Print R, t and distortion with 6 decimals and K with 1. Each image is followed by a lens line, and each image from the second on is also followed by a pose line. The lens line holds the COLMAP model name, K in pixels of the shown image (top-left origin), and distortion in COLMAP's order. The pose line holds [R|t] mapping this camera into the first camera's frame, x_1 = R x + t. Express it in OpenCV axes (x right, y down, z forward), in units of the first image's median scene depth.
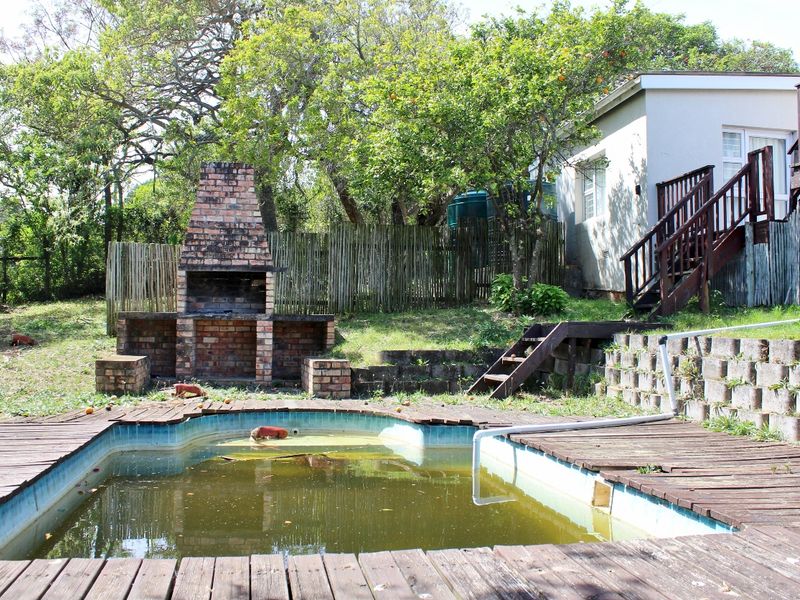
lens RADIAL K [[783.3, 0, 400.0], [0, 783.3, 300.0], [0, 0, 1]] dist [-0.173634, 0.179791]
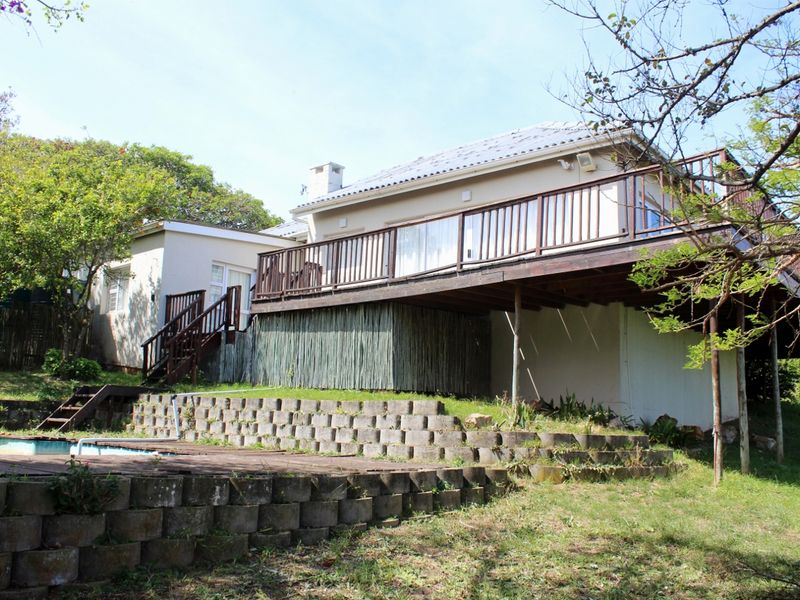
lens RADIAL K [[713.0, 0, 392.1], [0, 713.0, 299.8], [0, 0, 1]] dist [-0.184797, 0.134527]
pose [[0.781065, 0.114346, 0.613891, -0.174797], [-0.046921, 0.991059, -0.124901, 0.004479], [-0.622684, 0.068751, 0.779447, -0.365224]]
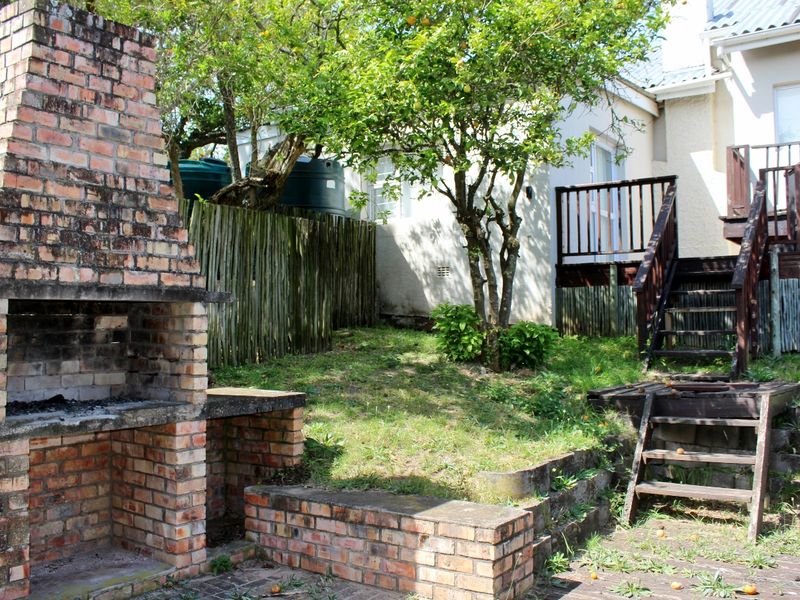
lens RADIAL K [[783.3, 0, 400.0], [0, 783.3, 300.0], [0, 0, 1]] dist [-0.173634, 0.179791]
pose [[0.716822, 0.009234, 0.697195, -0.385937], [-0.015934, 0.999868, 0.003139, -0.041272], [-0.697074, -0.013359, 0.716875, 0.640015]]
